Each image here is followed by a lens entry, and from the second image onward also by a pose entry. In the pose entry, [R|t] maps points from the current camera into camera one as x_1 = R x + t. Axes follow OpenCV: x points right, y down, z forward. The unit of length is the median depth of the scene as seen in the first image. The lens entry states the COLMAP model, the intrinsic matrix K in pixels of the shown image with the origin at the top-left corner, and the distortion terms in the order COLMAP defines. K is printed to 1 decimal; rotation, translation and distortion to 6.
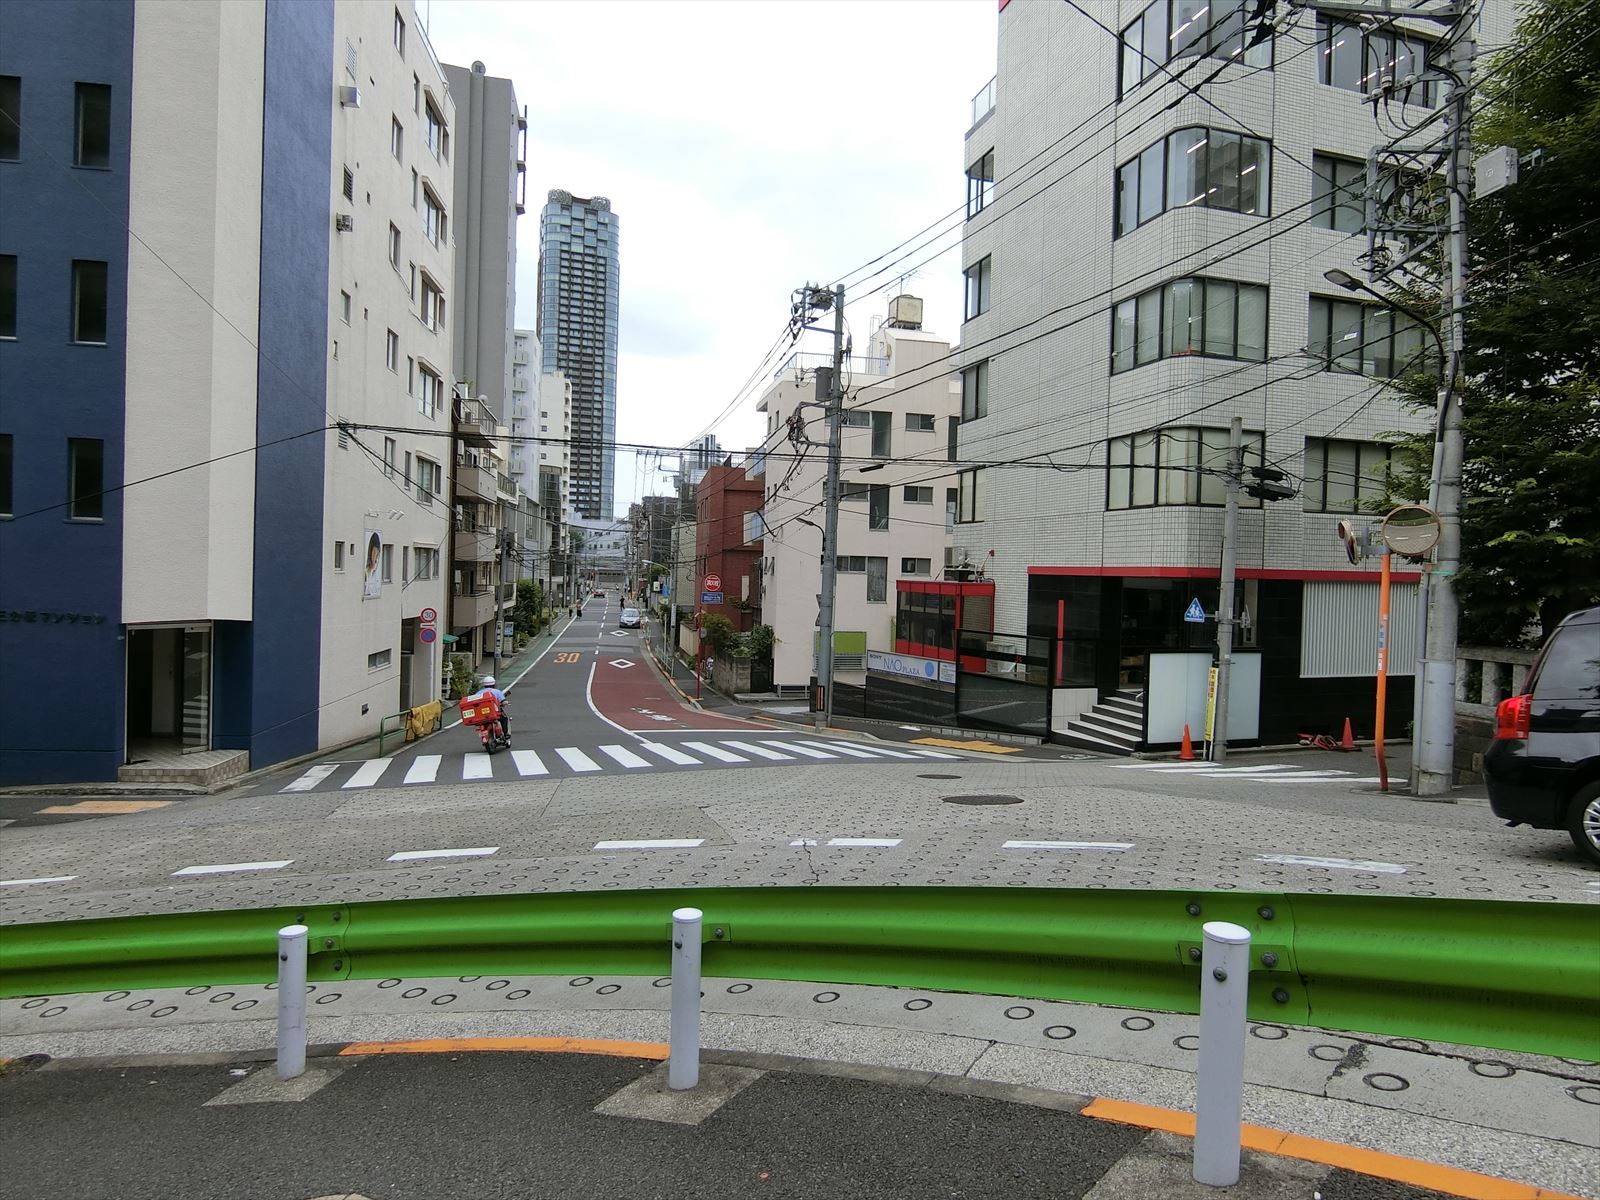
lens RADIAL K [[894.5, 0, 793.3], [0, 894.5, 599.4], [0, 0, 1]] dist [0.000136, 0.000748]
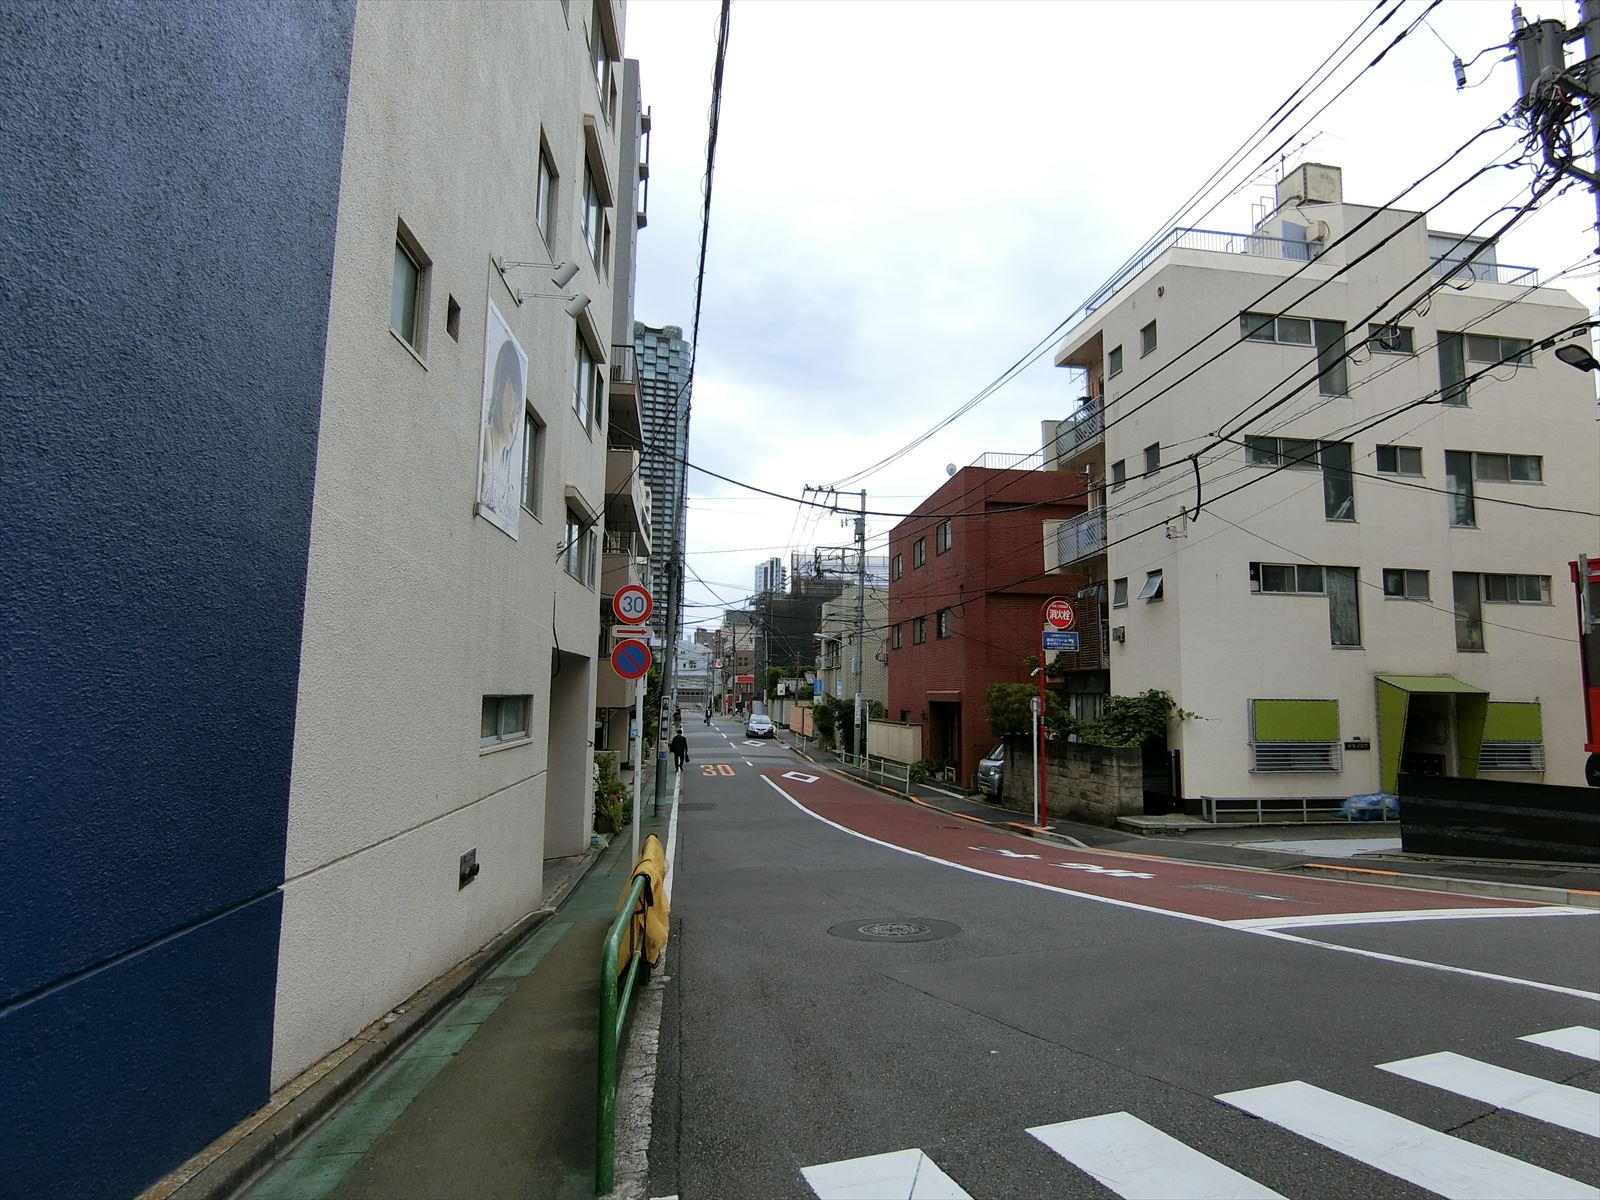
lens RADIAL K [[894.5, 0, 812.6], [0, 894.5, 605.0], [0, 0, 1]] dist [0.000136, 0.000748]
pose [[0.998966, -0.018563, -0.041493, -0.107837], [0.012849, 0.990904, -0.133954, 0.023694], [0.043602, 0.133282, 0.990119, 0.214544]]
